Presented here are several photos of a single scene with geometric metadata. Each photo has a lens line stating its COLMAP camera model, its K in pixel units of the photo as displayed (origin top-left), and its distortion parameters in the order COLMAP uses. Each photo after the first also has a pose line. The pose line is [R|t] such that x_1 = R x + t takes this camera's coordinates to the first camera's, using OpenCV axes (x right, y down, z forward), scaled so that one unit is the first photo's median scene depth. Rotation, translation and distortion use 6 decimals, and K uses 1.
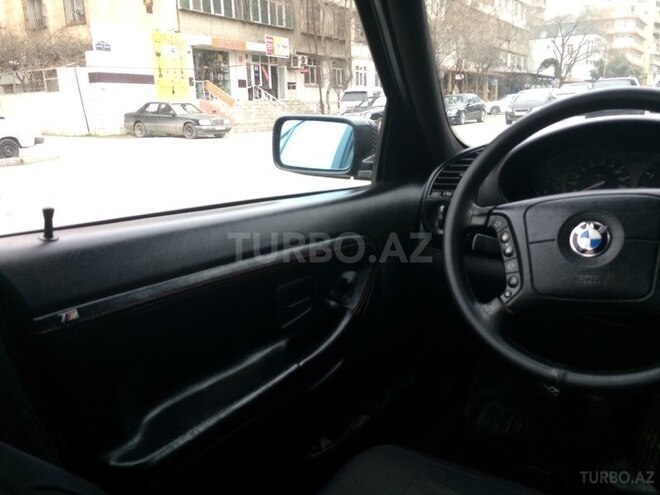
lens RADIAL K [[550.4, 0, 330.0], [0, 550.4, 247.5], [0, 0, 1]] dist [0.005925, -0.007688]
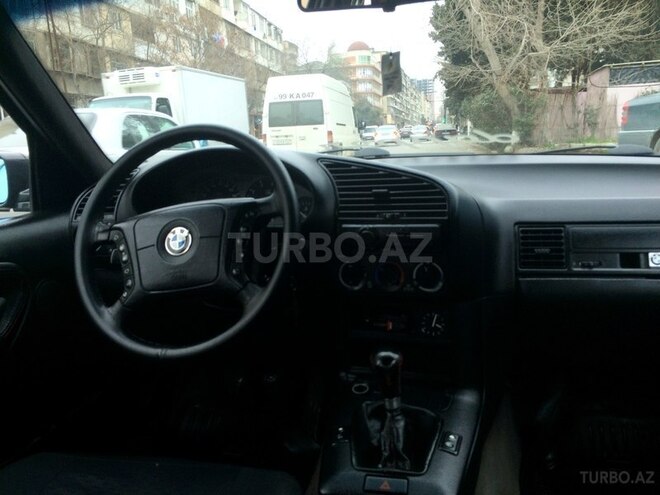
lens RADIAL K [[550.4, 0, 330.0], [0, 550.4, 247.5], [0, 0, 1]] dist [0.005925, -0.007688]
pose [[0.922900, -0.088080, 0.374831, 0.271678], [0.112988, 0.992579, -0.044955, 0.080023], [-0.368090, 0.083841, 0.926002, -0.245851]]
